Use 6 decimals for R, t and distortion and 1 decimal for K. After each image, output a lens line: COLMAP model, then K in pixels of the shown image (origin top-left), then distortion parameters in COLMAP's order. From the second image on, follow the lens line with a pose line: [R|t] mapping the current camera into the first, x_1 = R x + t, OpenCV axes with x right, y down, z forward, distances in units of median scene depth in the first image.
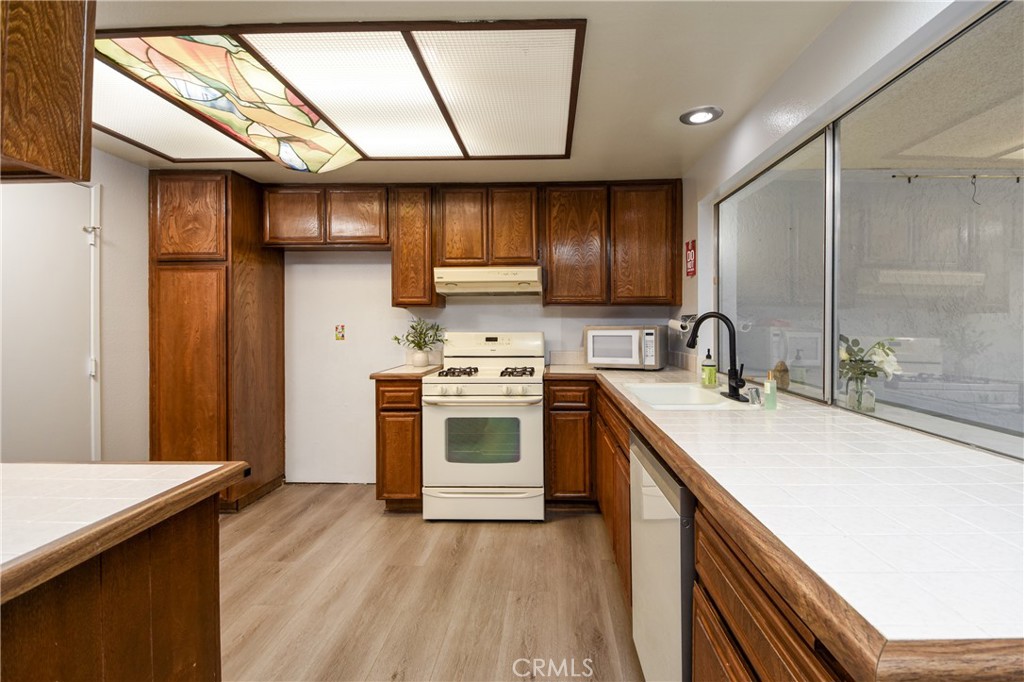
lens RADIAL K [[464.7, 0, 538.3], [0, 464.7, 325.3], [0, 0, 1]] dist [0.010283, -0.004166]
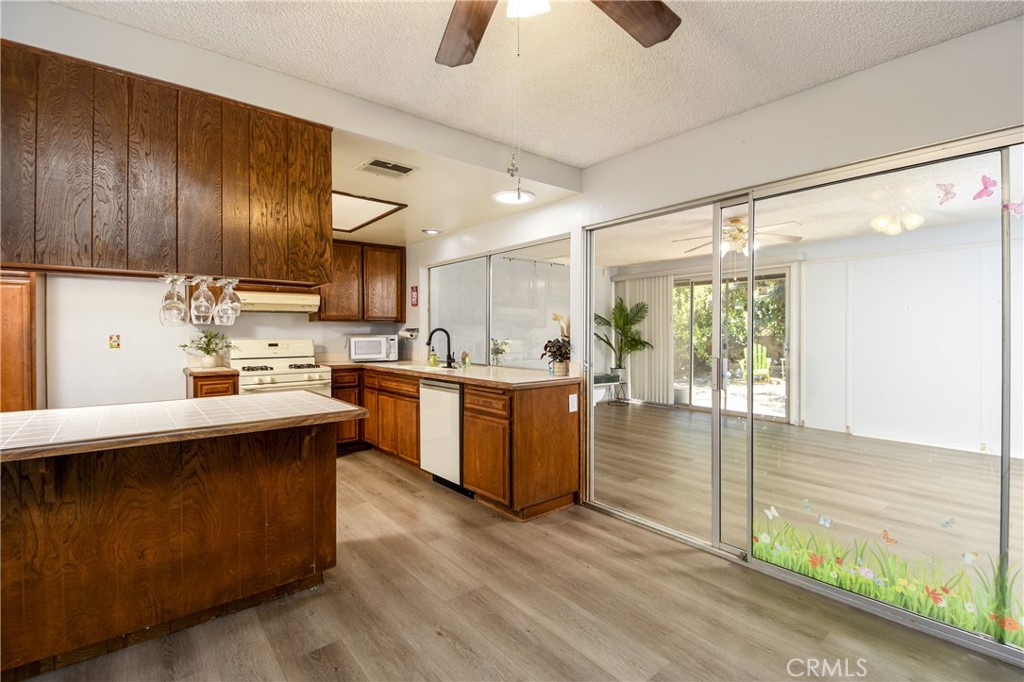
lens RADIAL K [[464.7, 0, 537.2], [0, 464.7, 333.1], [0, 0, 1]] dist [0.010283, -0.004166]
pose [[0.736574, -0.000557, 0.676357, -0.489358], [0.003389, 0.999990, -0.002867, 0.002082], [-0.676349, 0.004404, 0.736569, -0.571360]]
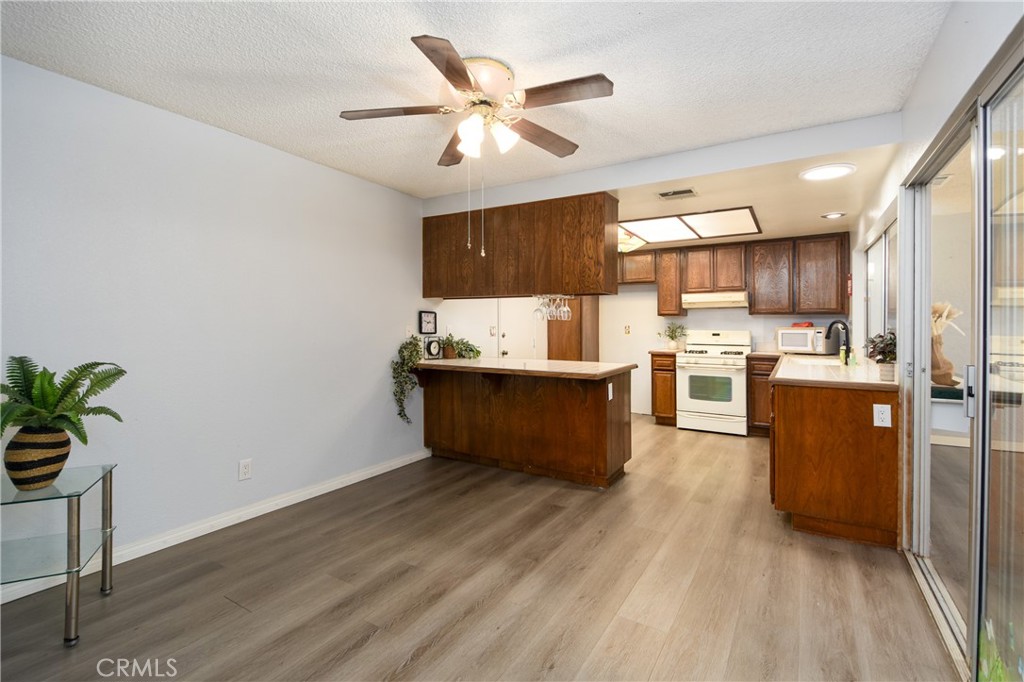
lens RADIAL K [[464.7, 0, 532.6], [0, 464.7, 321.8], [0, 0, 1]] dist [0.010283, -0.004166]
pose [[0.882577, 0.002161, -0.470163, 0.115240], [-0.006681, 0.999946, -0.007946, 0.001684], [0.470121, 0.010154, 0.882544, -0.872104]]
